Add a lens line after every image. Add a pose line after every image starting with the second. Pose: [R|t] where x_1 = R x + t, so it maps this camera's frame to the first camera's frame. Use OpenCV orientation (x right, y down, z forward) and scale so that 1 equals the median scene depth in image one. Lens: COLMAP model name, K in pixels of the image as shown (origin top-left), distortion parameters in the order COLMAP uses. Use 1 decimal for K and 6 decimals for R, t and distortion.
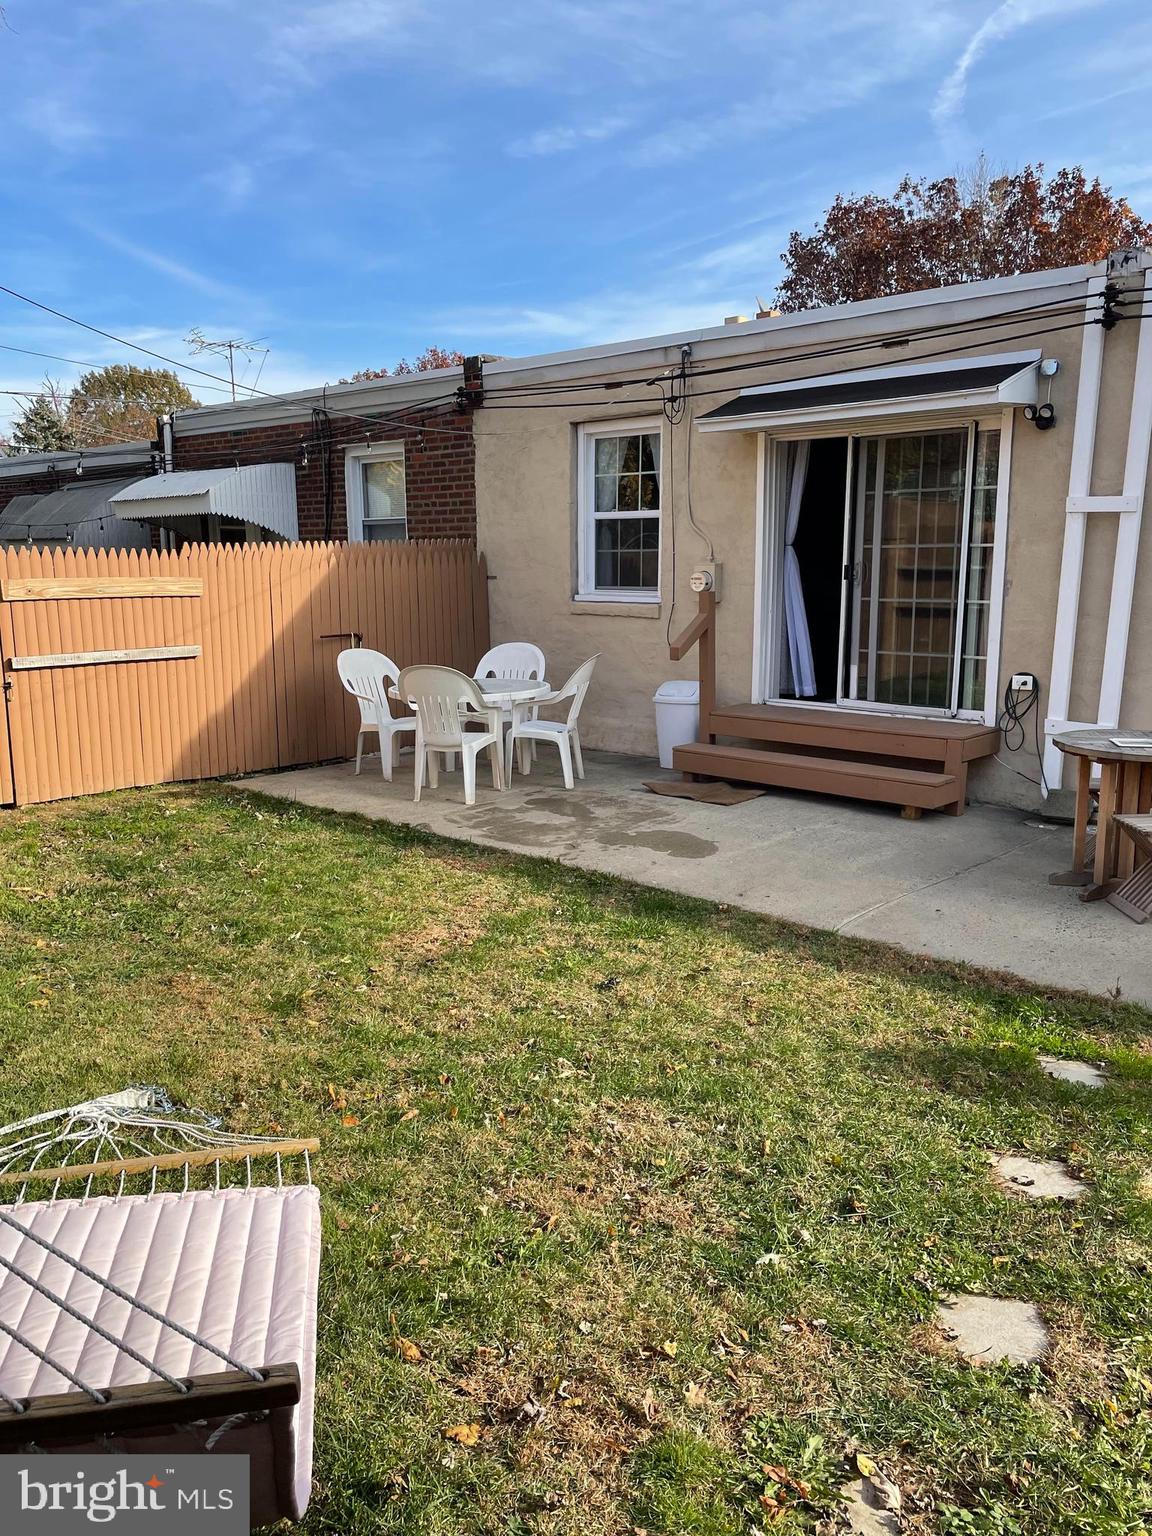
lens RADIAL K [[1153.7, 0, 568.5], [0, 1153.7, 779.8], [0, 0, 1]] dist [0.077185, -0.098734]
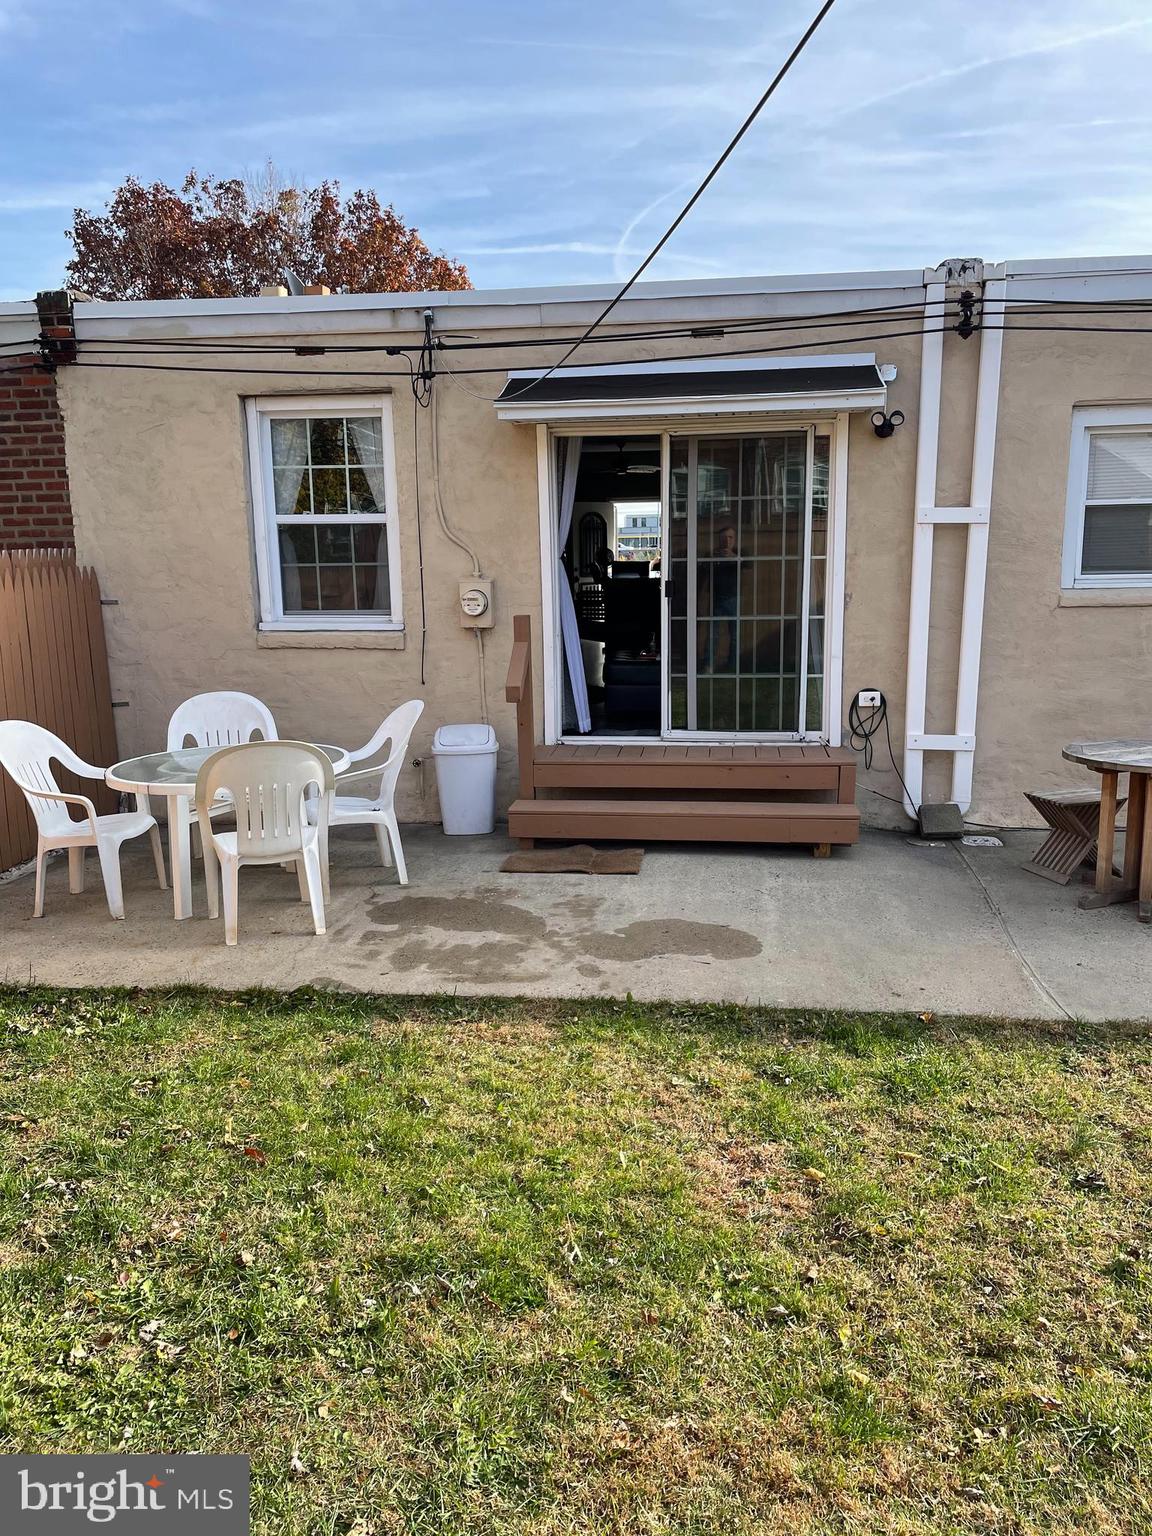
lens RADIAL K [[1153.7, 0, 574.2], [0, 1153.7, 767.4], [0, 0, 1]] dist [0.077185, -0.098734]
pose [[0.810346, -0.112619, 0.575028, -0.312481], [0.121951, 0.992282, 0.022481, -0.066511], [-0.573121, 0.051908, 0.817825, 0.303704]]
